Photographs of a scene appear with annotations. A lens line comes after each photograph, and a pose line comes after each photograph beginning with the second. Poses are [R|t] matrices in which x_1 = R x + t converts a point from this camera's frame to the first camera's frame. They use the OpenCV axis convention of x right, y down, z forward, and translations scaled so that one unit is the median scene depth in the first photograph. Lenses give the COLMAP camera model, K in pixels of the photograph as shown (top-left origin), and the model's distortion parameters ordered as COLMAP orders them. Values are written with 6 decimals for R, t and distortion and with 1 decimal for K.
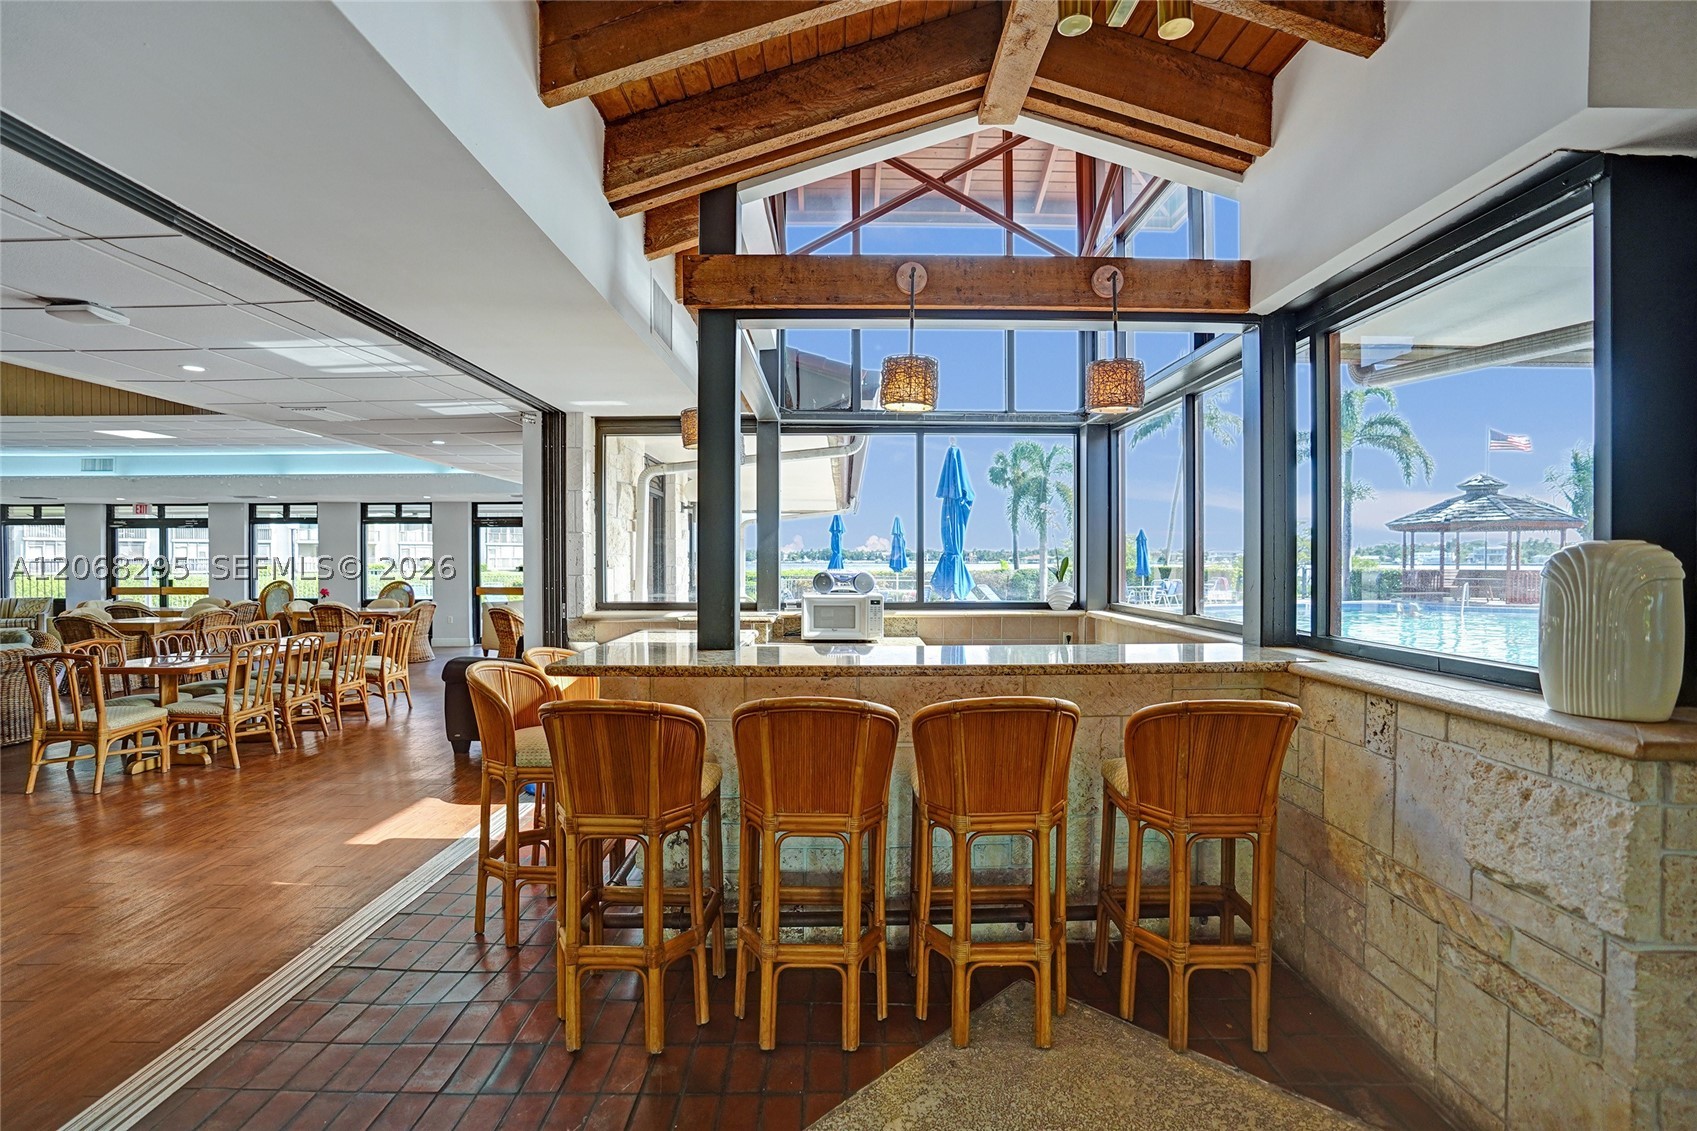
lens RADIAL K [[798.4, 0, 861.0], [0, 798.4, 559.7], [0, 0, 1]] dist [-0.060398, 0.019765]
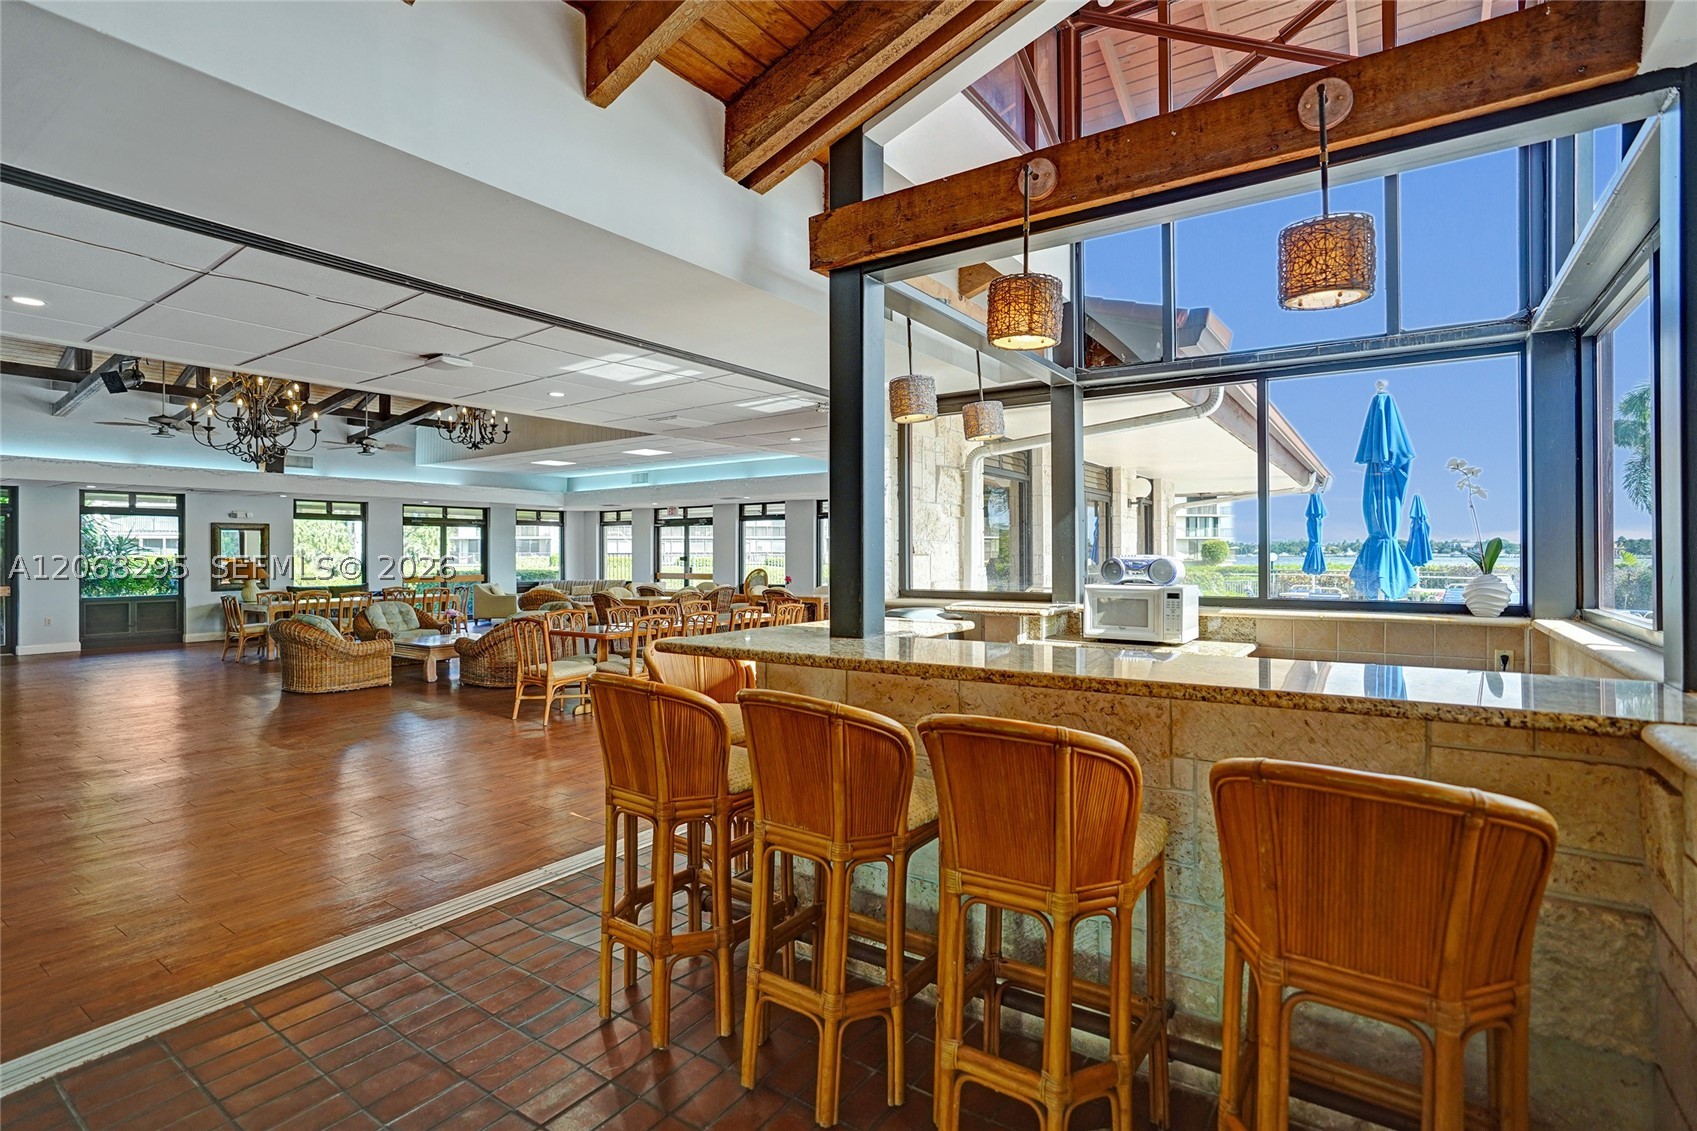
lens RADIAL K [[830.6, 0, 843.4], [0, 830.6, 541.1], [0, 0, 1]] dist [-0.046103, 0.018942]
pose [[0.810372, -0.010169, -0.585827, 0.402253], [0.001694, 0.999886, -0.015012, 0.017918], [0.585913, 0.011173, 0.810297, 0.238914]]
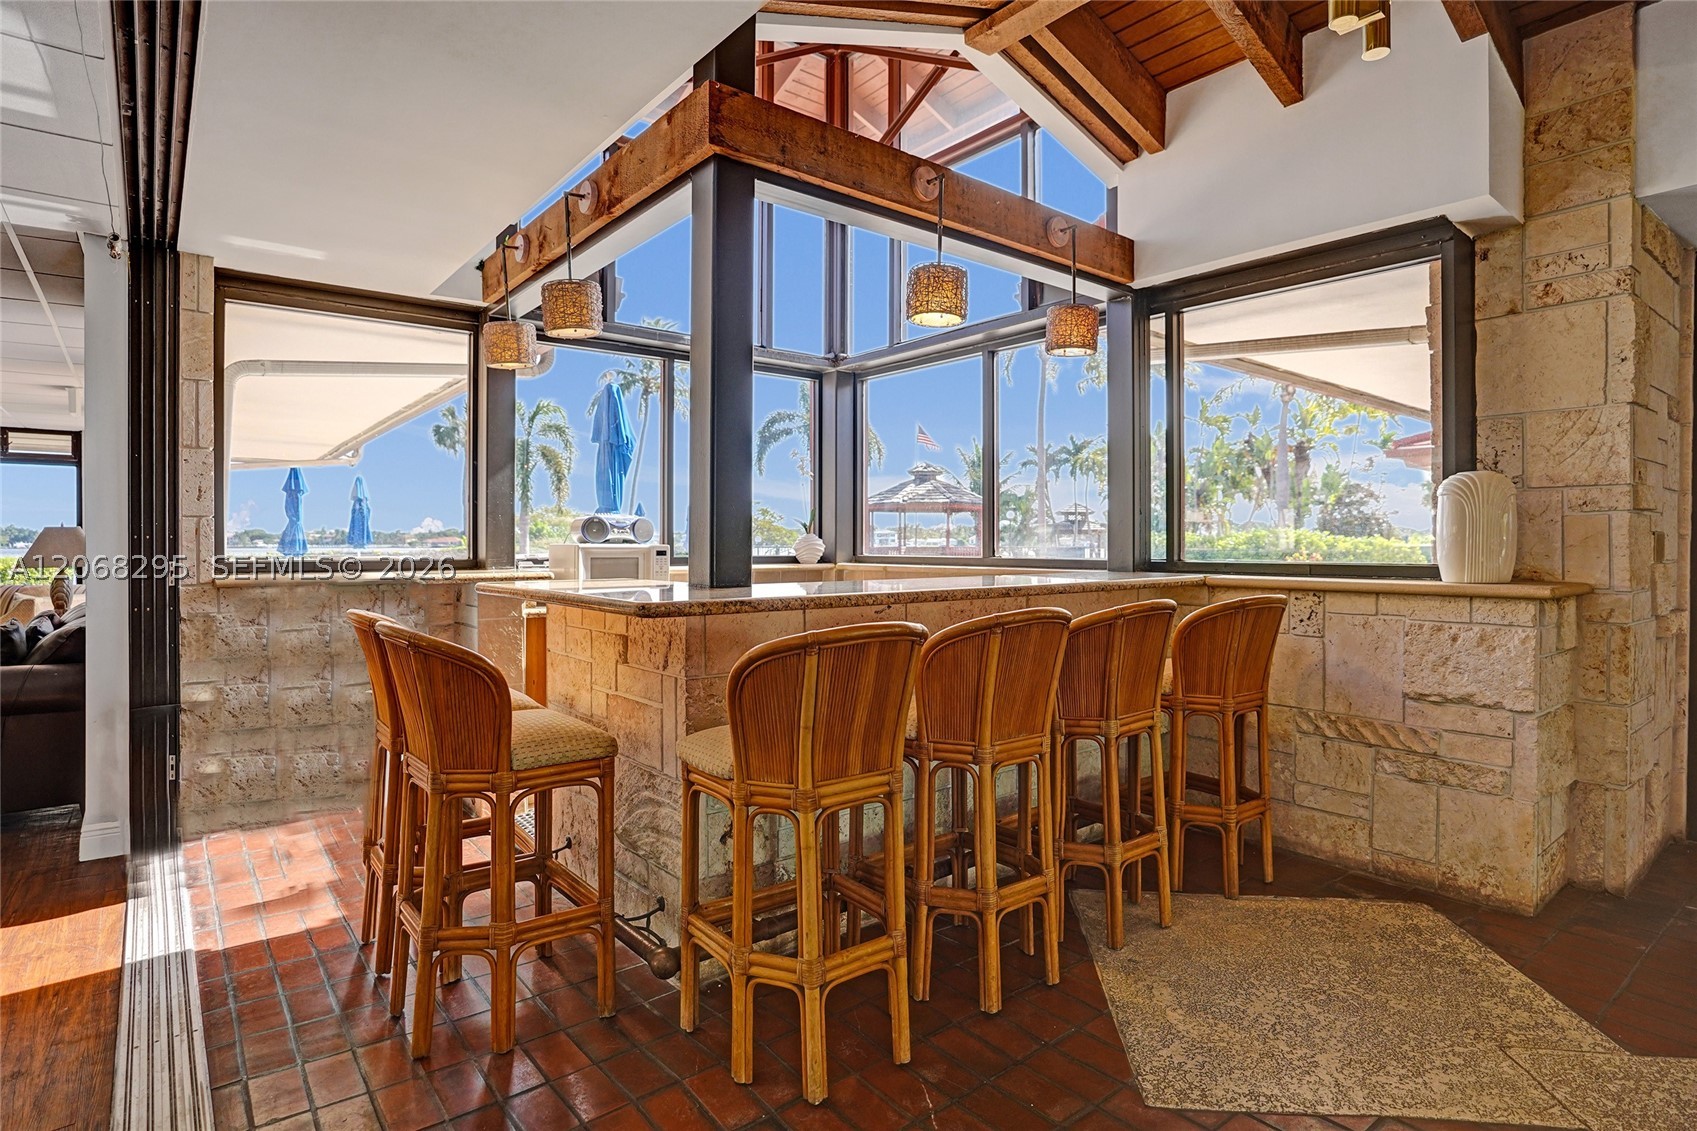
lens RADIAL K [[884.5, 0, 898.5], [0, 884.5, 535.7], [0, 0, 1]] dist [-0.034730, 0.000908]
pose [[0.770893, 0.003486, 0.636955, -0.636766], [0.000805, 0.999979, -0.006447, 0.069396], [-0.636964, 0.005482, 0.770874, 0.226948]]
